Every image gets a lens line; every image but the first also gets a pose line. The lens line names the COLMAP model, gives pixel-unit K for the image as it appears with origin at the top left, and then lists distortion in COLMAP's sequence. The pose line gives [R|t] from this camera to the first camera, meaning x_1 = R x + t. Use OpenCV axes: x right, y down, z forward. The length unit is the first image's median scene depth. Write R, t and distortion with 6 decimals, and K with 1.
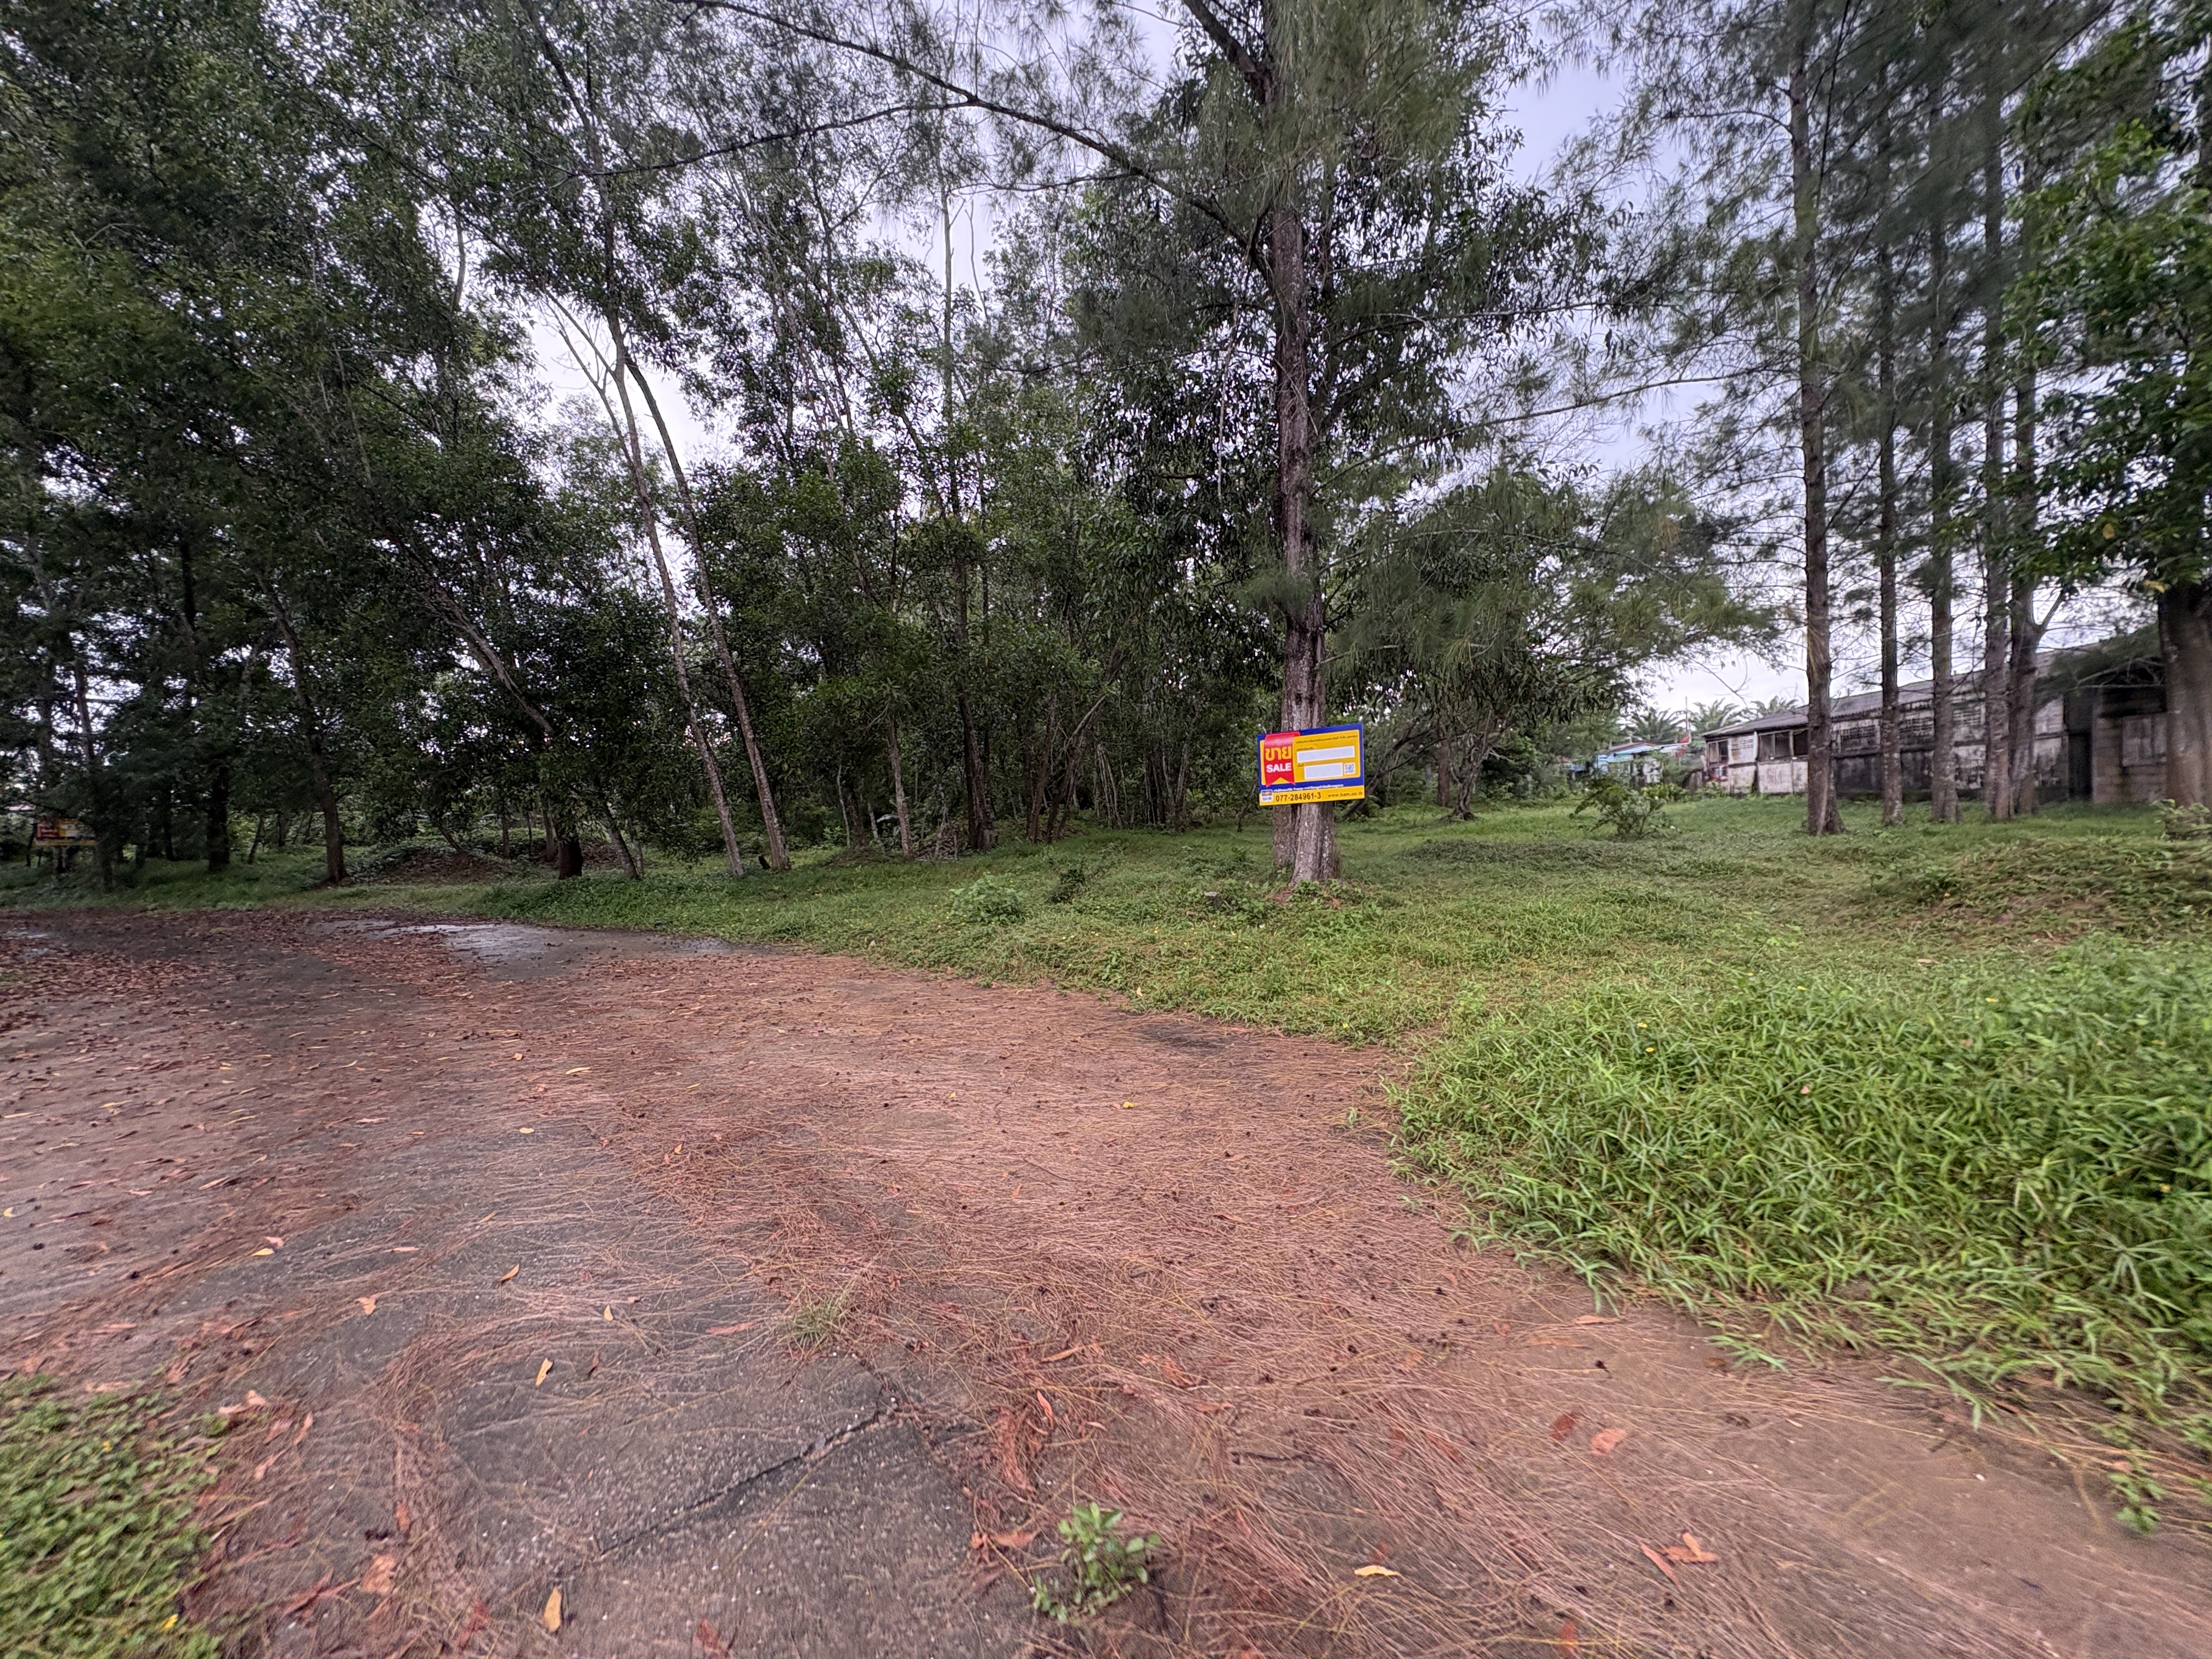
lens RADIAL K [[880.5, 0, 1107.4], [0, 880.5, 828.7], [0, 0, 1]] dist [0.001916, -0.000046]
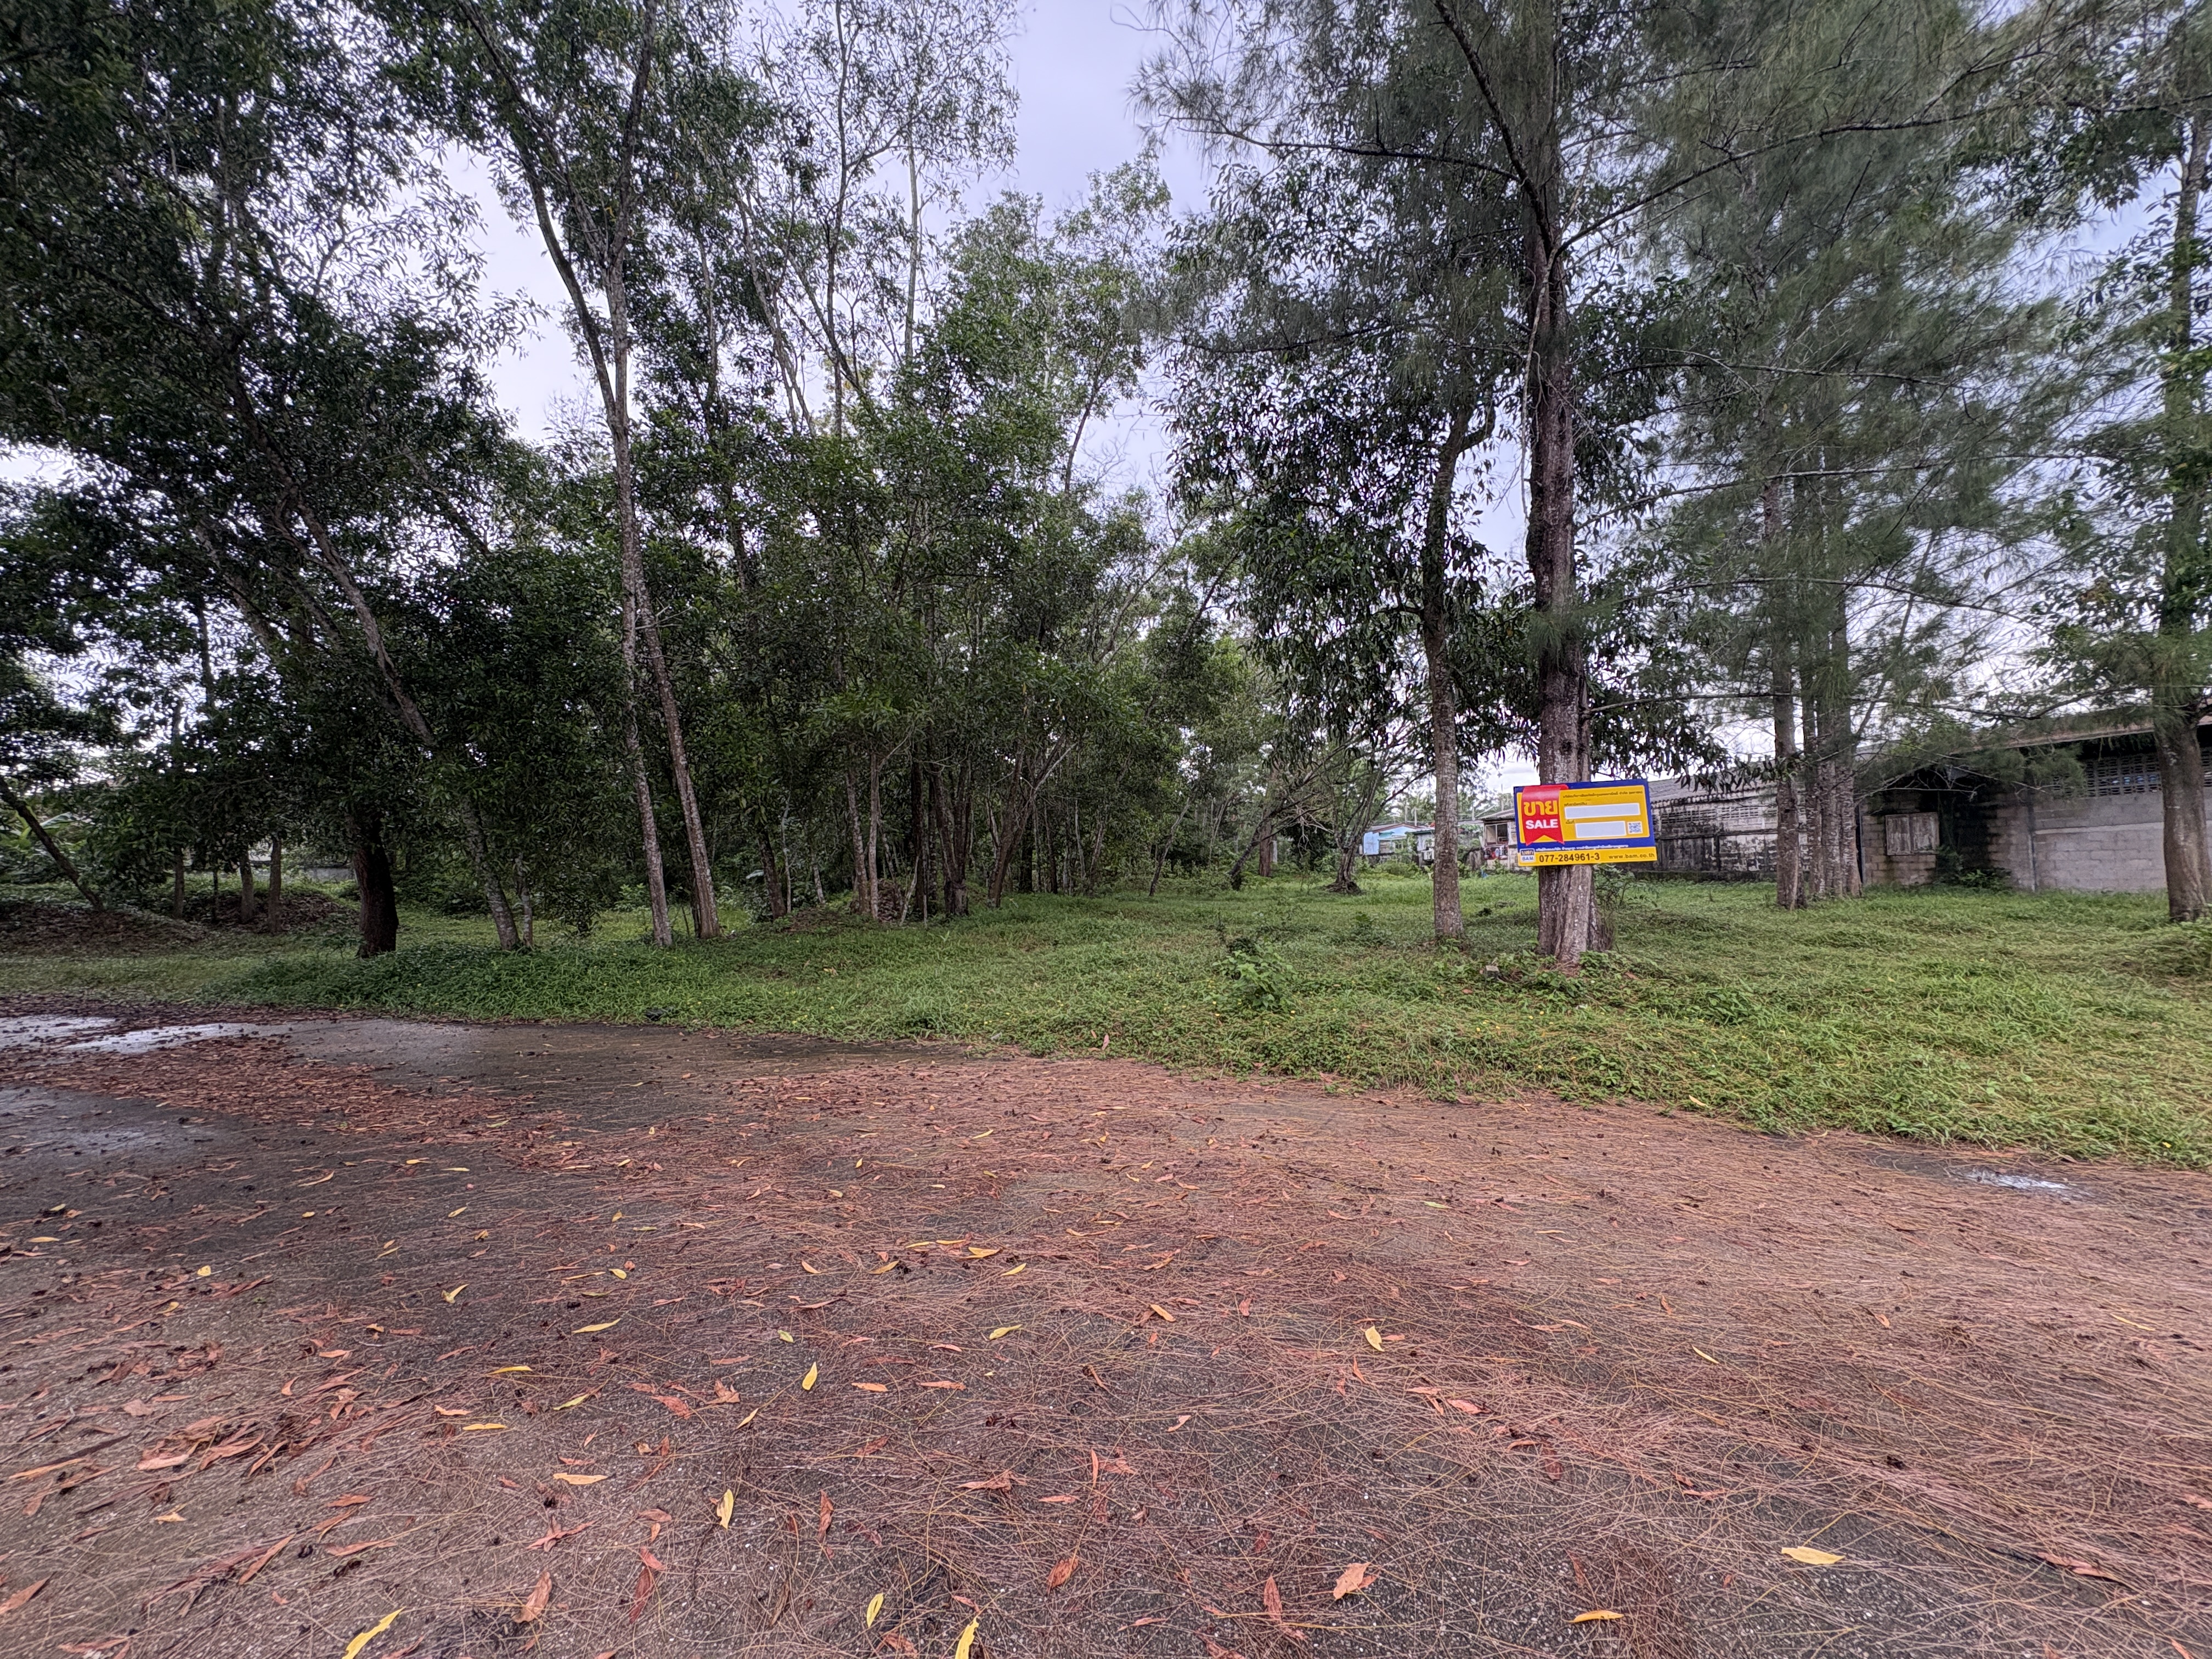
lens RADIAL K [[879.7, 0, 1104.4], [0, 879.7, 824.7], [0, 0, 1]] dist [0.001479, -0.000154]
pose [[0.955545, 0.040424, 0.292061, -0.357864], [-0.017015, 0.996466, -0.082251, 0.008752], [-0.294354, 0.073625, 0.952856, 0.209600]]
